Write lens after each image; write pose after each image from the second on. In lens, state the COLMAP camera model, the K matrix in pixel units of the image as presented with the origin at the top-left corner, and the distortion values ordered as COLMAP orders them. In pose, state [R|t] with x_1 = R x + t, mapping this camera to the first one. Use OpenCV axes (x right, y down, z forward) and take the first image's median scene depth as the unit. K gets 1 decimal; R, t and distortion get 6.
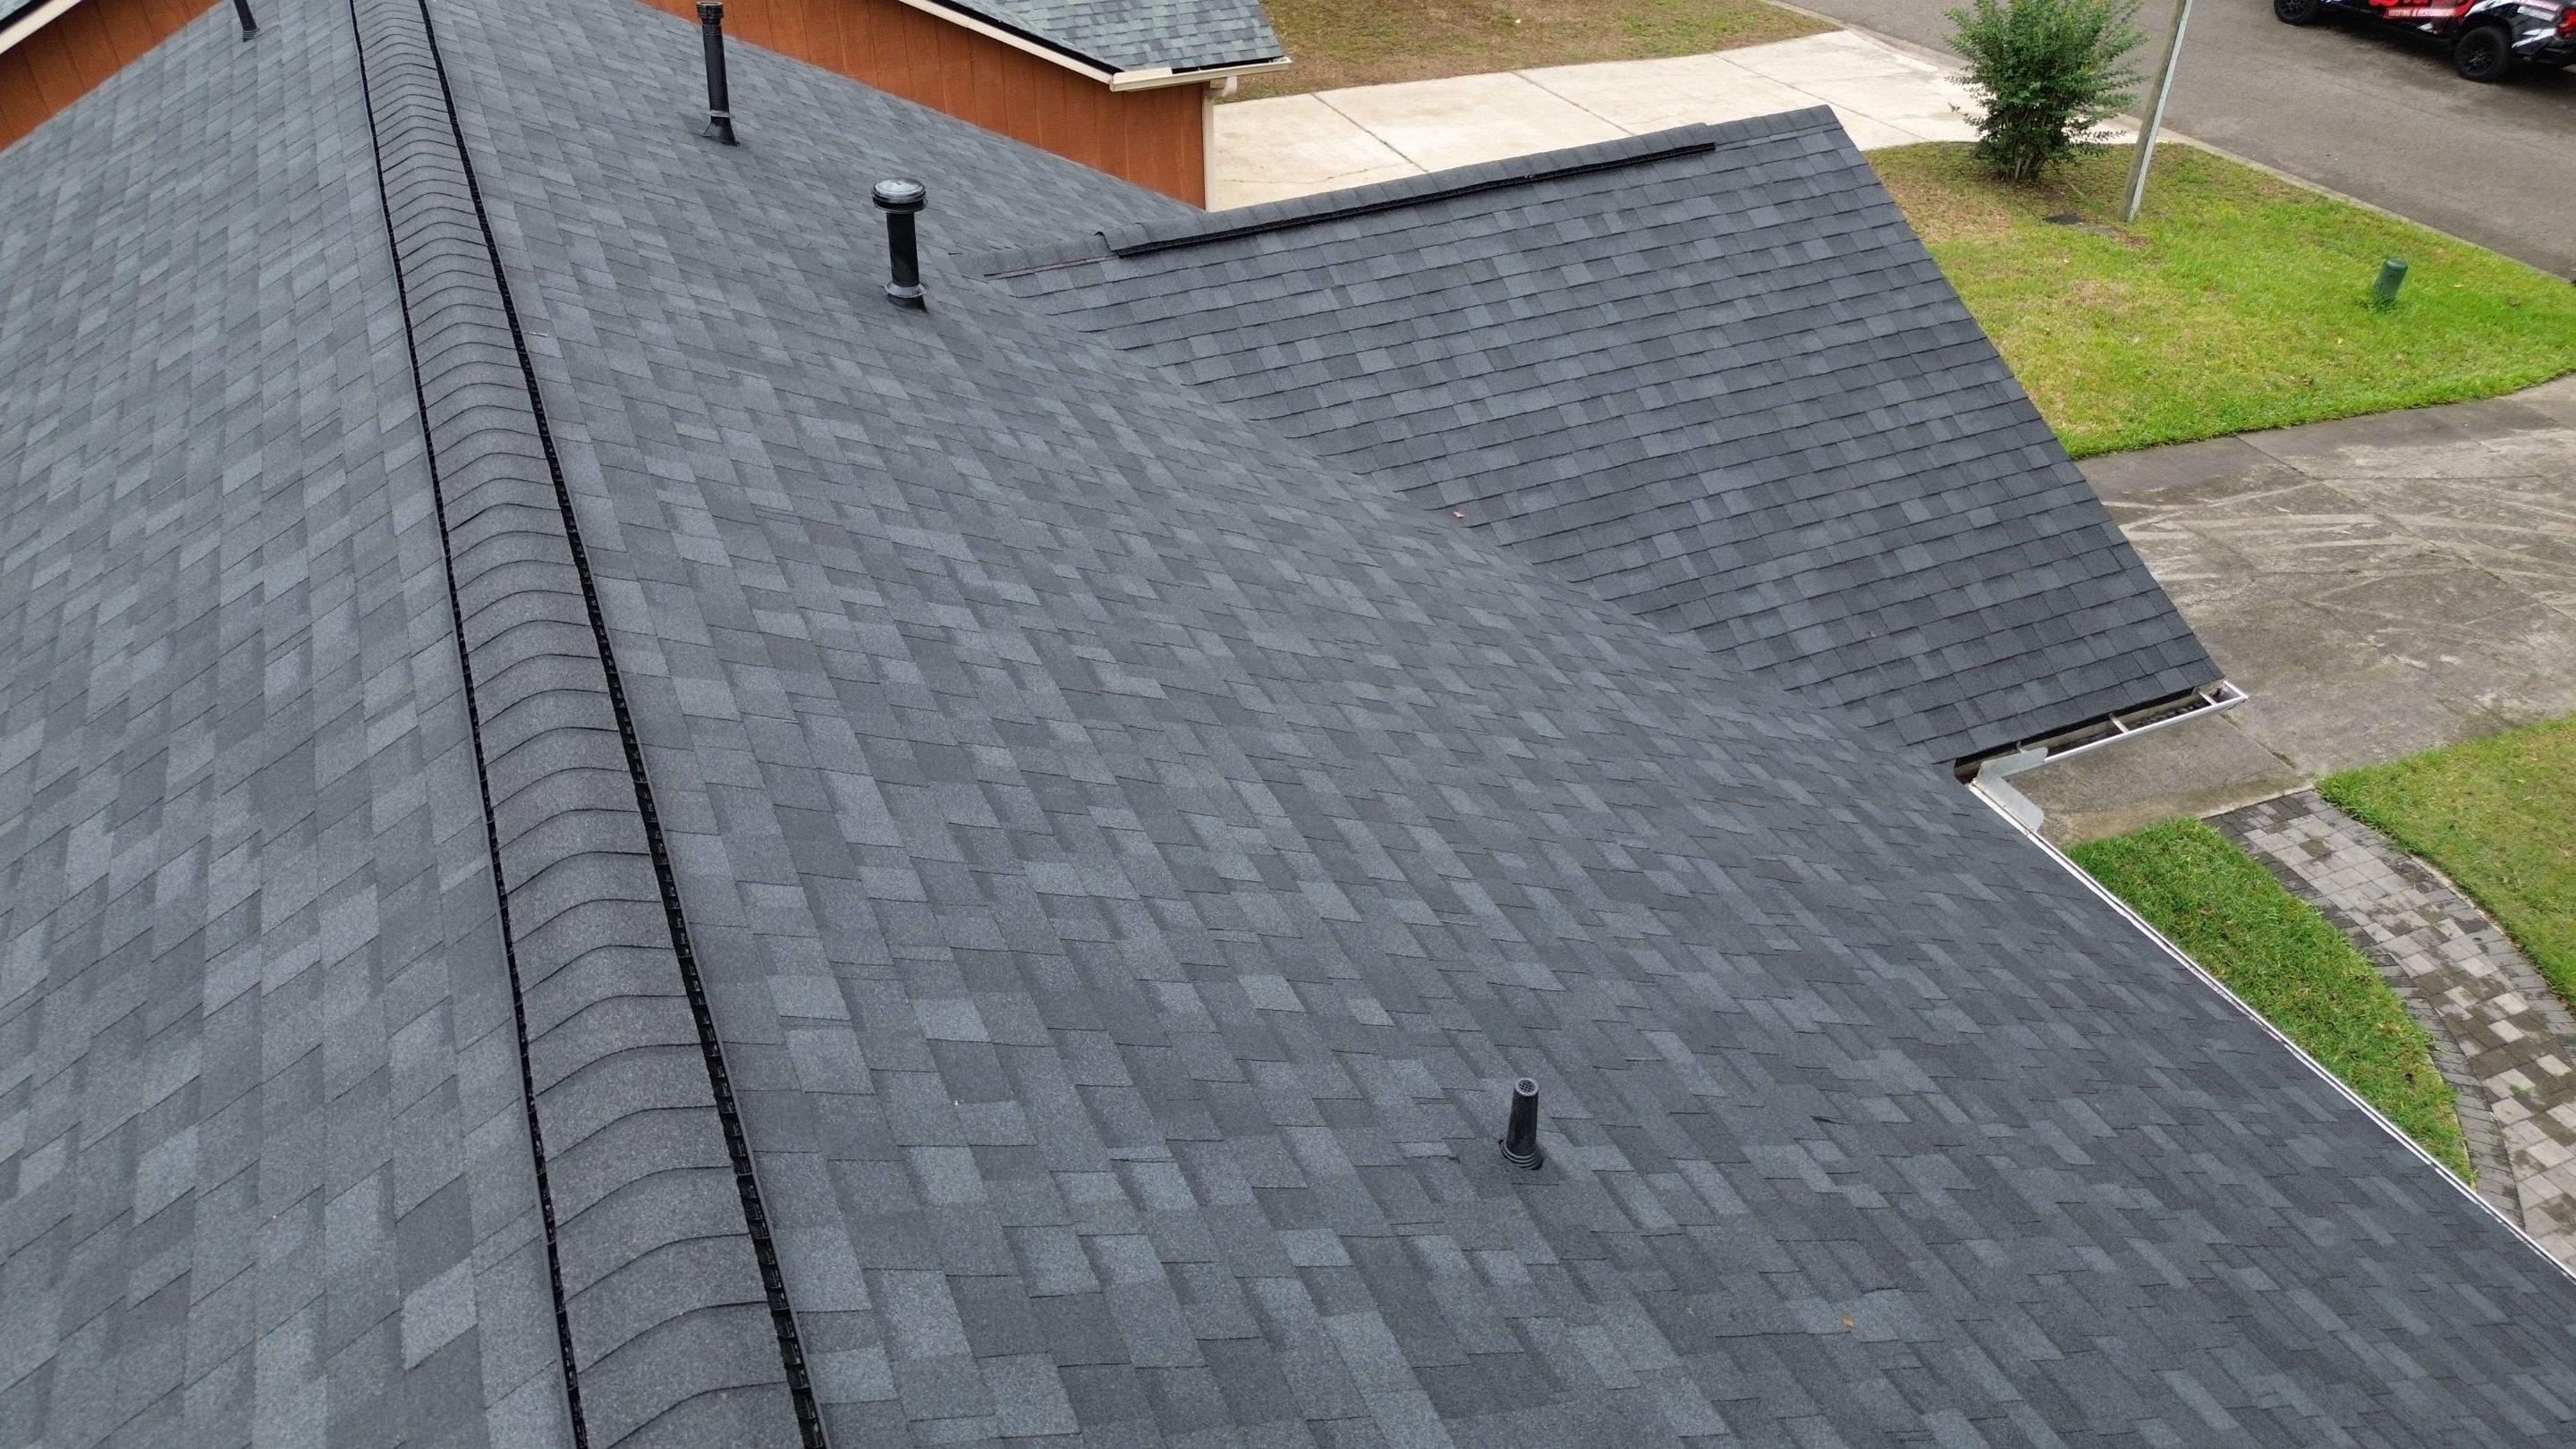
lens RADIAL K [[1826.1, 0, 1296.1], [0, 1826.1, 716.7], [0, 0, 1]] dist [0.069564, -0.064177]
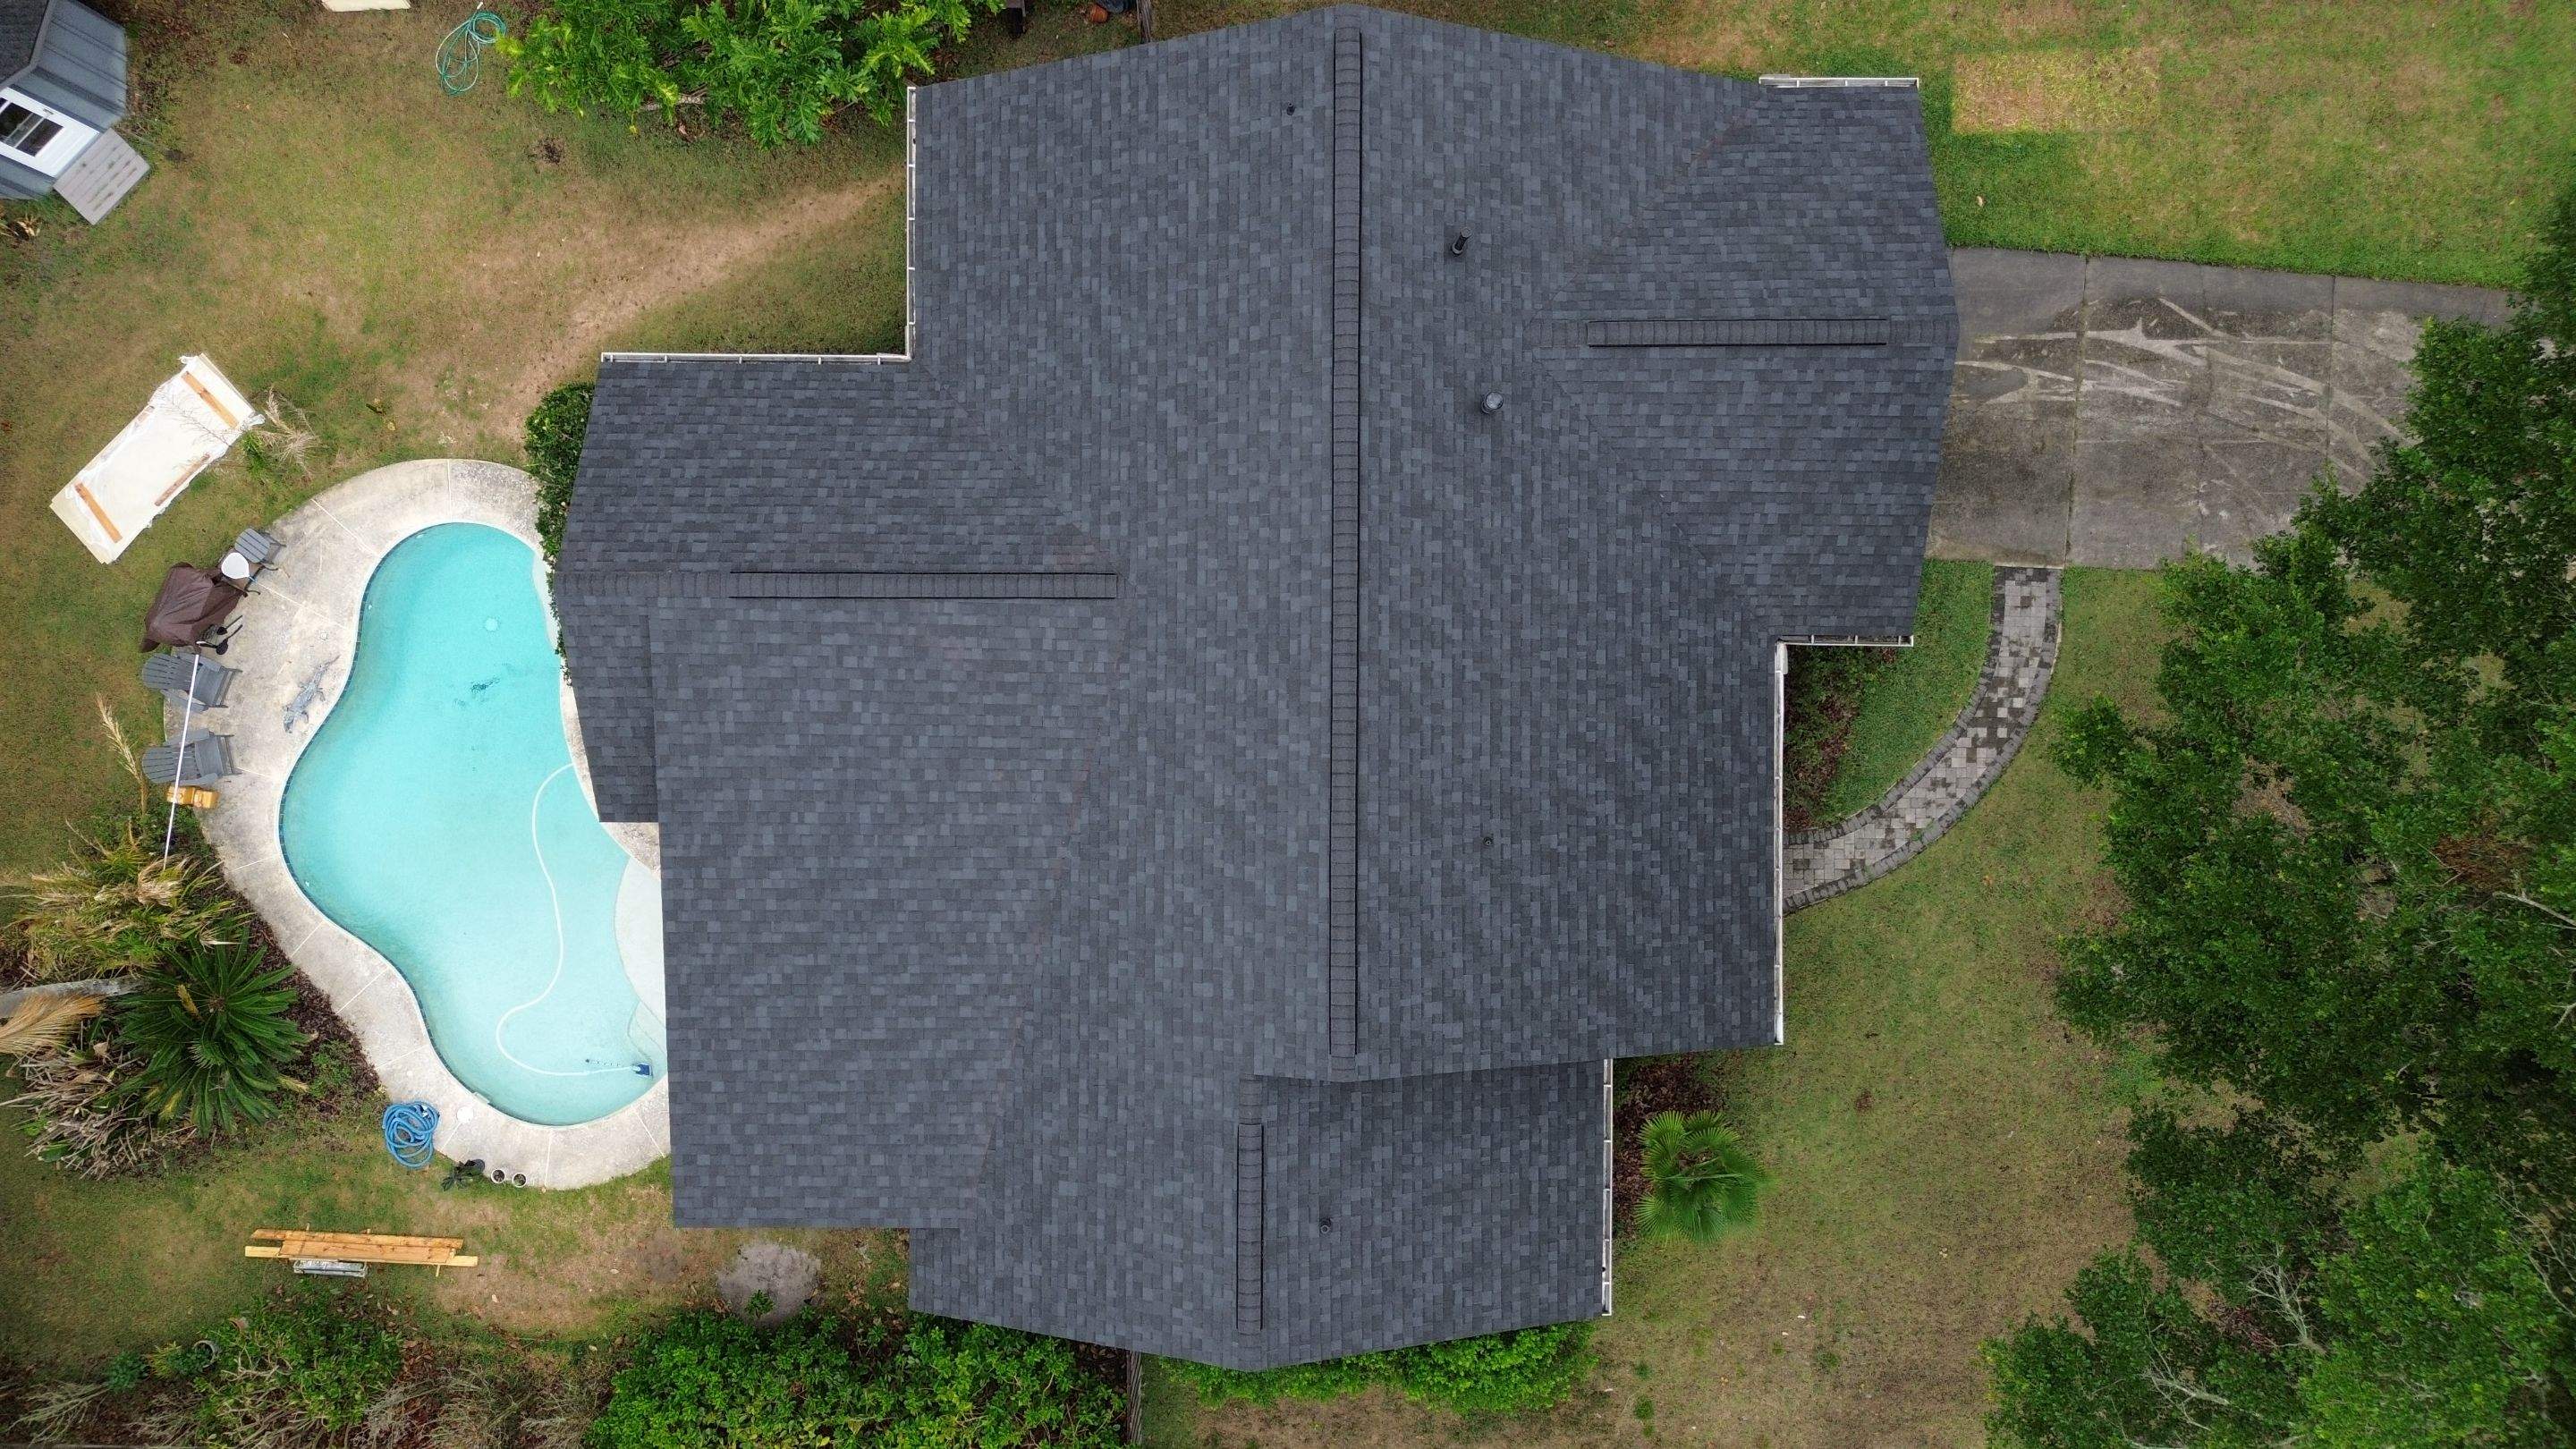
lens RADIAL K [[1826.1, 0, 1317.4], [0, 1826.1, 729.6], [0, 0, 1]] dist [0.069564, -0.064177]
pose [[0.907495, 0.420006, -0.006861, -0.187563], [-0.241934, 0.535953, 0.808840, -1.803210], [0.343395, -0.732359, 0.587988, -0.903542]]
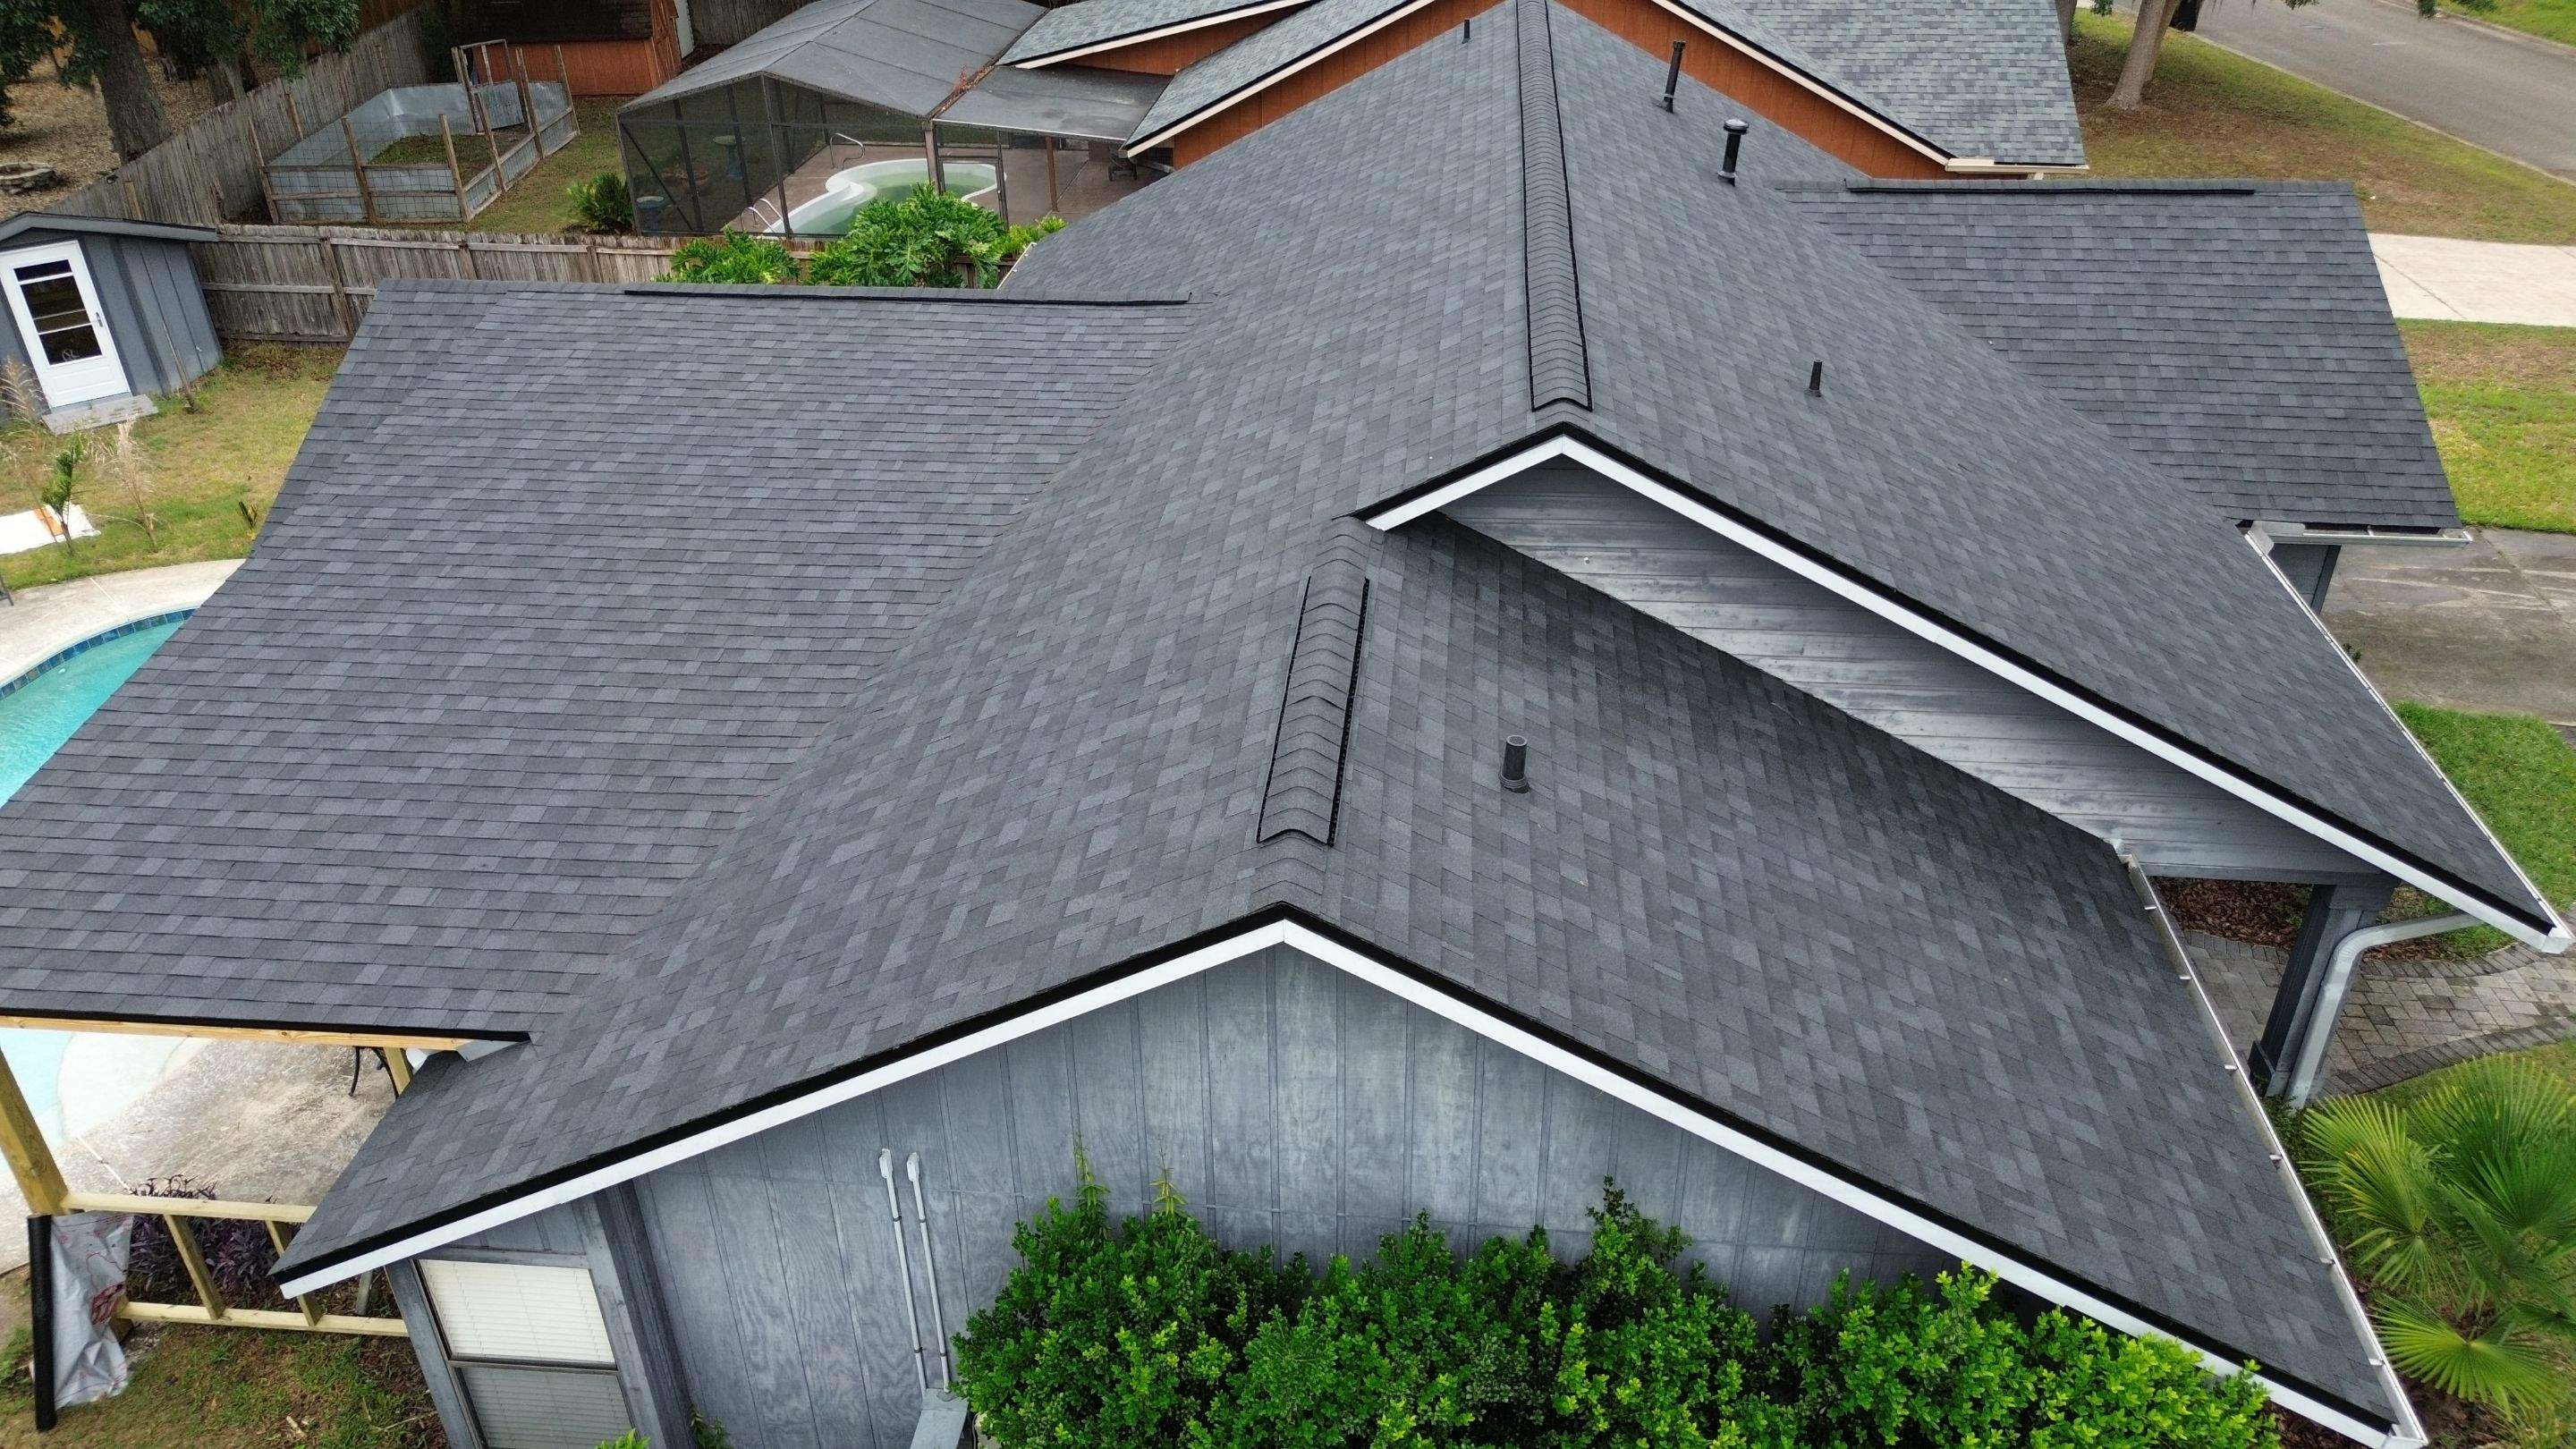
lens RADIAL K [[1826.1, 0, 1302.9], [0, 1826.1, 717.7], [0, 0, 1]] dist [0.069564, -0.064177]
pose [[0.867571, 0.253692, -0.427740, 0.346250], [-0.289388, 0.957016, -0.019351, 0.443264], [0.404445, 0.140571, 0.903694, -0.815818]]
